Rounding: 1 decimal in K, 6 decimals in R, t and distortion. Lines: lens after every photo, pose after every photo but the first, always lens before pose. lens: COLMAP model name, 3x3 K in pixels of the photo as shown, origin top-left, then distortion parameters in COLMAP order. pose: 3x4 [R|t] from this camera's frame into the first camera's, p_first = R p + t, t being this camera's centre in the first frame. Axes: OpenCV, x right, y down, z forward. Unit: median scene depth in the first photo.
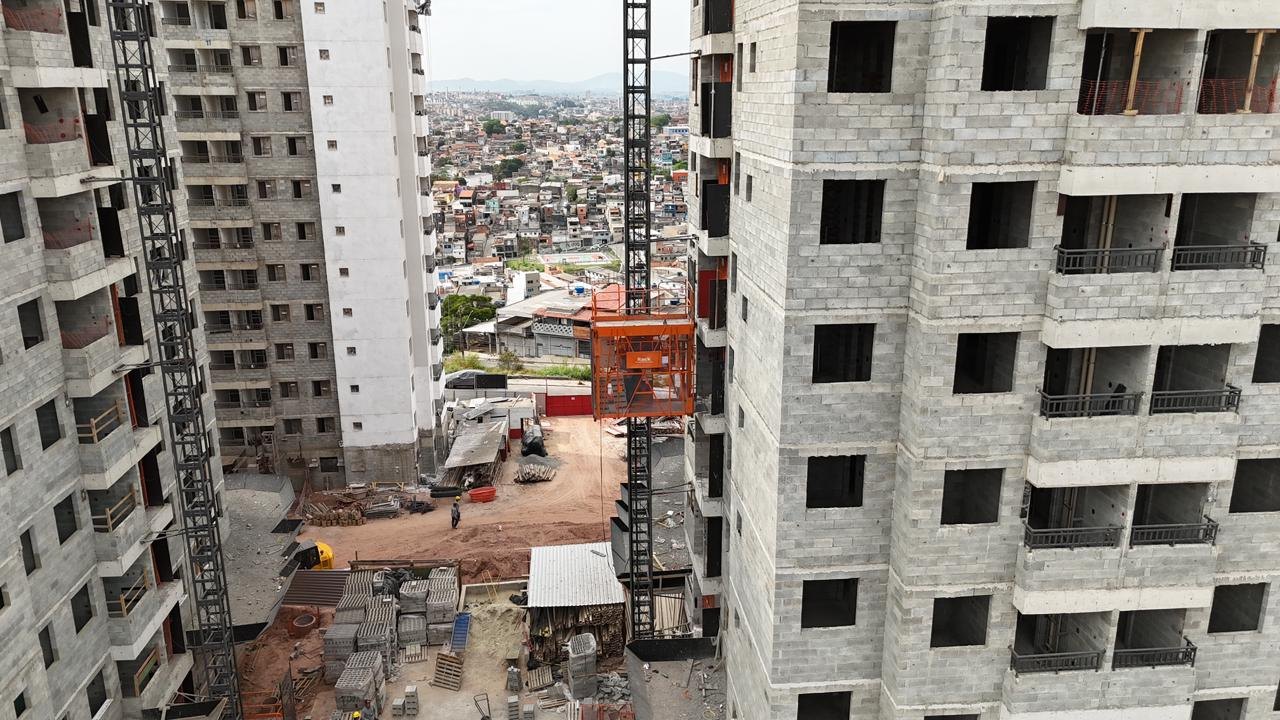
lens RADIAL K [[936.0, 0, 649.9], [0, 936.0, 357.0], [0, 0, 1]] dist [0.004174, 0.002242]
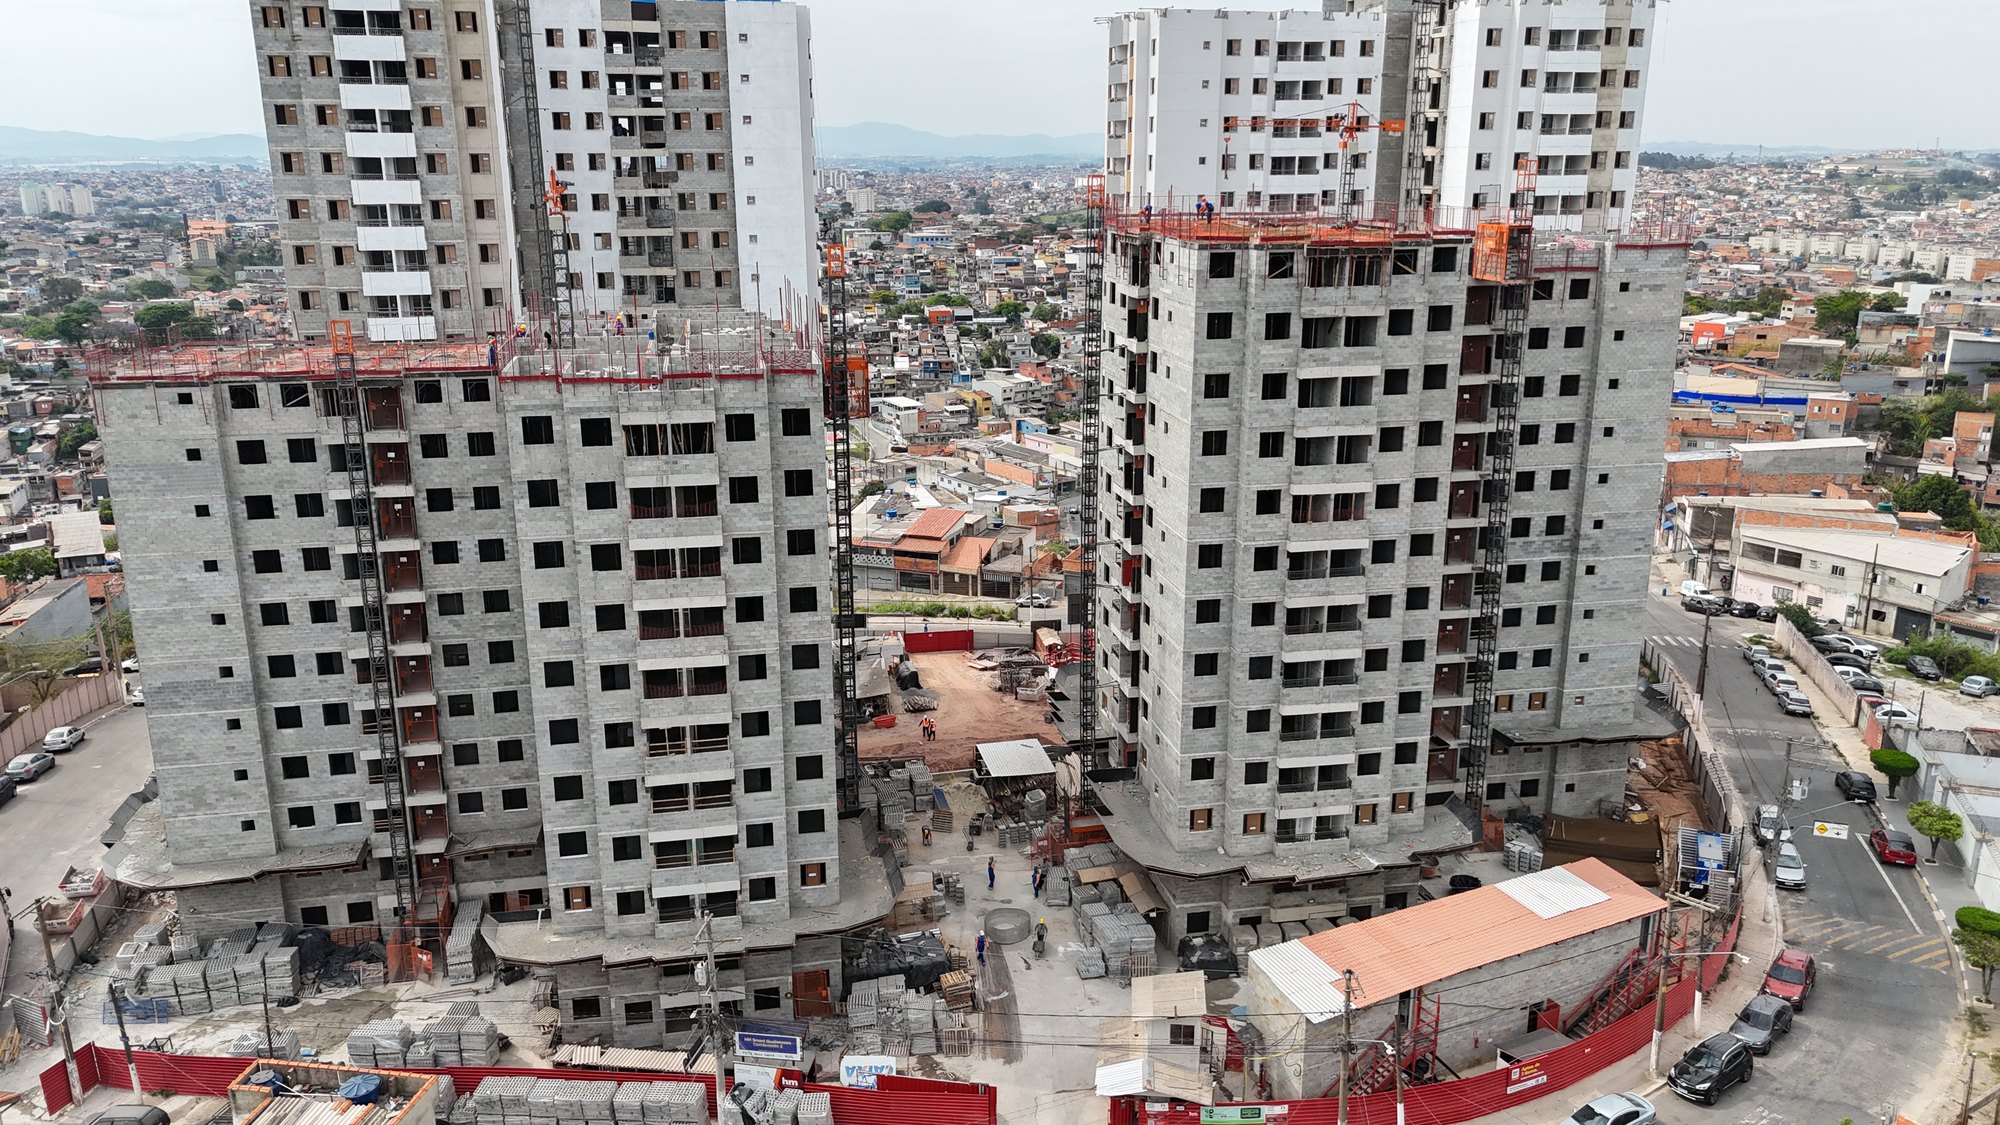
lens RADIAL K [[1462.5, 0, 990.0], [0, 1462.5, 565.3], [0, 0, 1]] dist [0.004174, 0.002242]
pose [[0.996343, -0.027488, 0.080903, -0.649154], [0.027567, 0.999620, 0.000141, -0.136643], [-0.080876, 0.002089, 0.996722, -2.690271]]
